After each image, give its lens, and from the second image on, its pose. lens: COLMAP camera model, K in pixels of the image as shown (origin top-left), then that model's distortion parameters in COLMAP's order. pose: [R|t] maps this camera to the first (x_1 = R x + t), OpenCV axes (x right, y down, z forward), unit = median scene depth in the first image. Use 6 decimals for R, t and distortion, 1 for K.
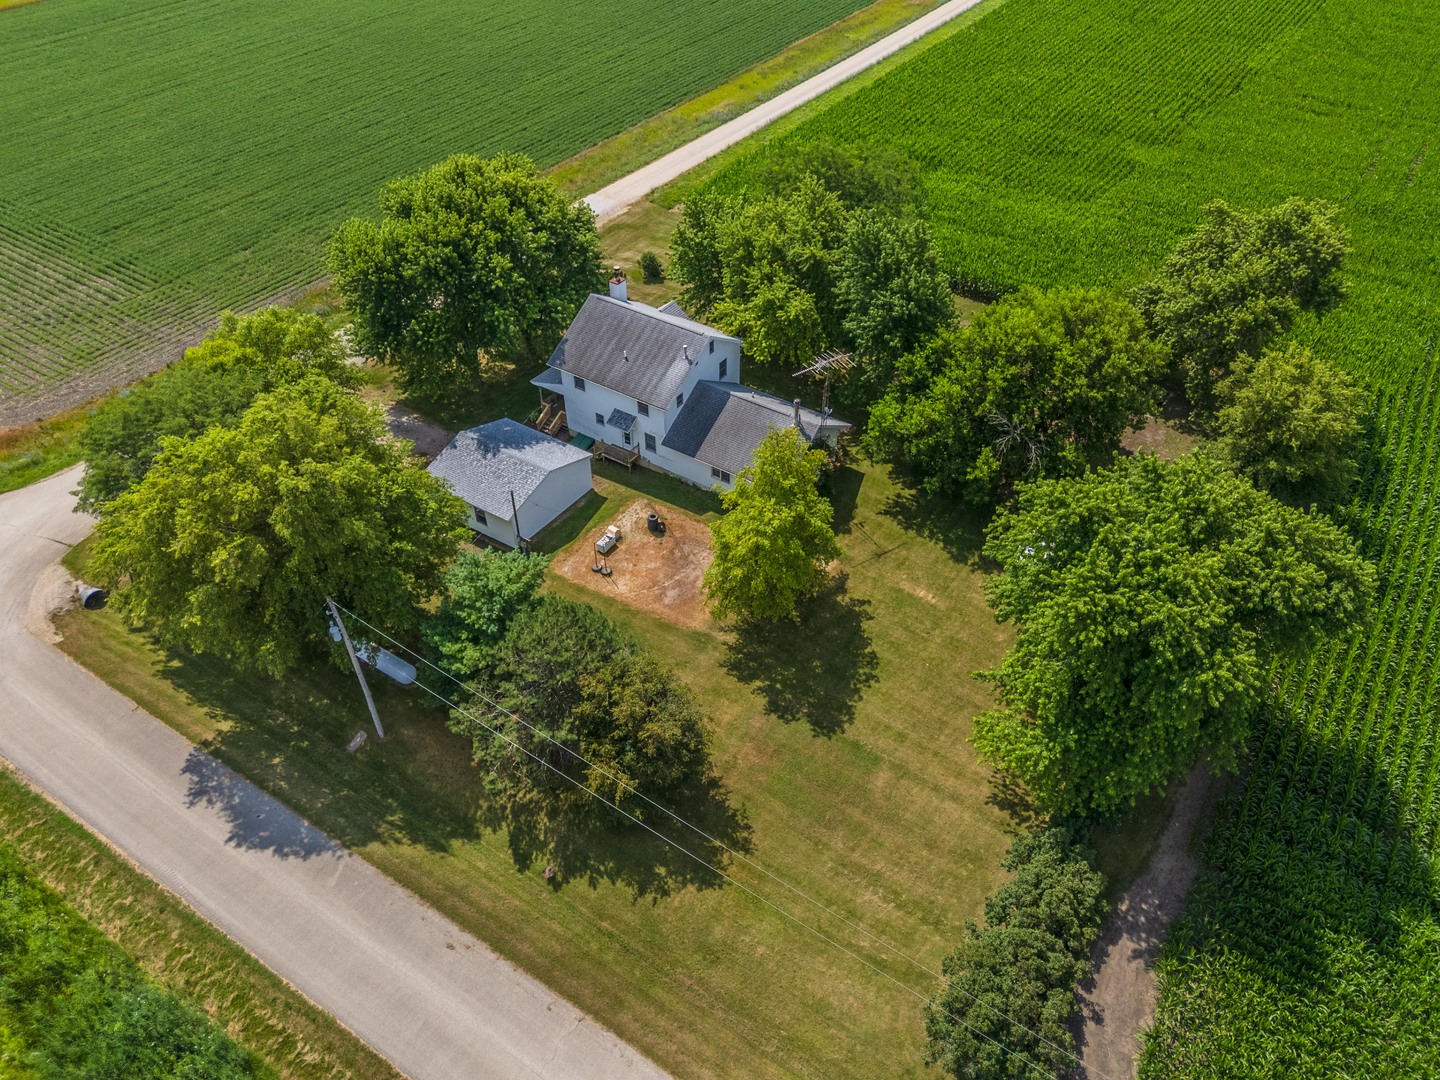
lens RADIAL K [[1058.7, 0, 714.5], [0, 1058.7, 520.3], [0, 0, 1]] dist [0.066425, -0.008153]
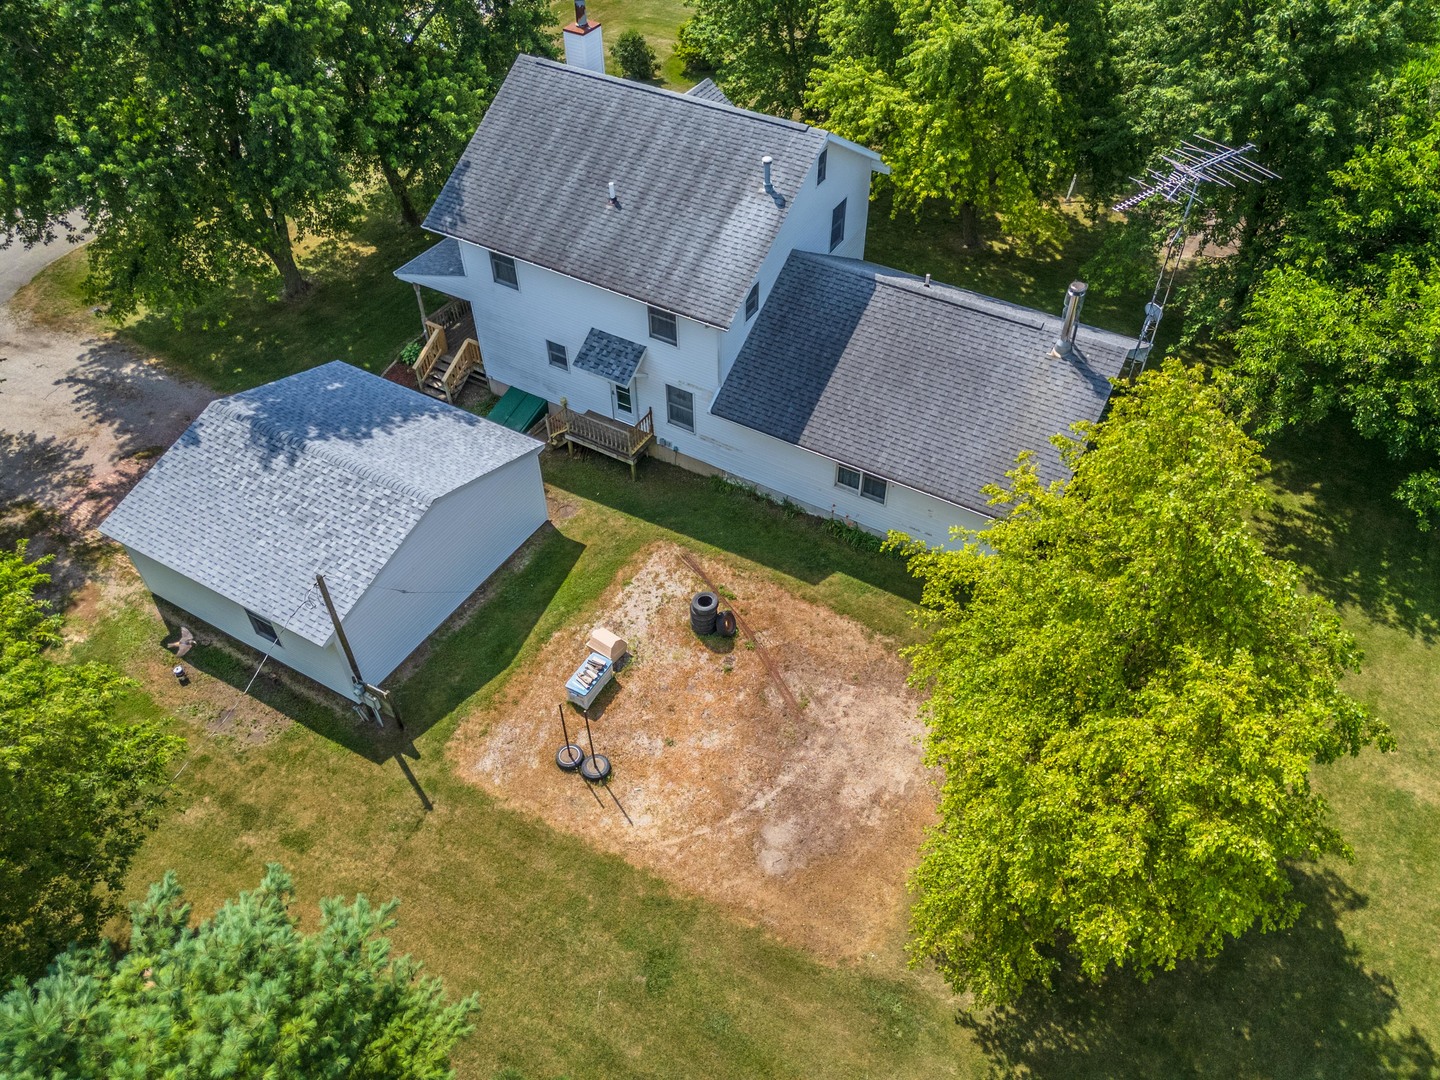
lens RADIAL K [[1081.9, 0, 695.0], [0, 1081.9, 523.2], [0, 0, 1]] dist [0.027395, -0.003322]
pose [[0.999039, -0.041120, 0.015180, -0.063631], [0.039860, 0.996344, 0.075569, -0.060204], [-0.018232, -0.074892, 0.997025, 0.574026]]
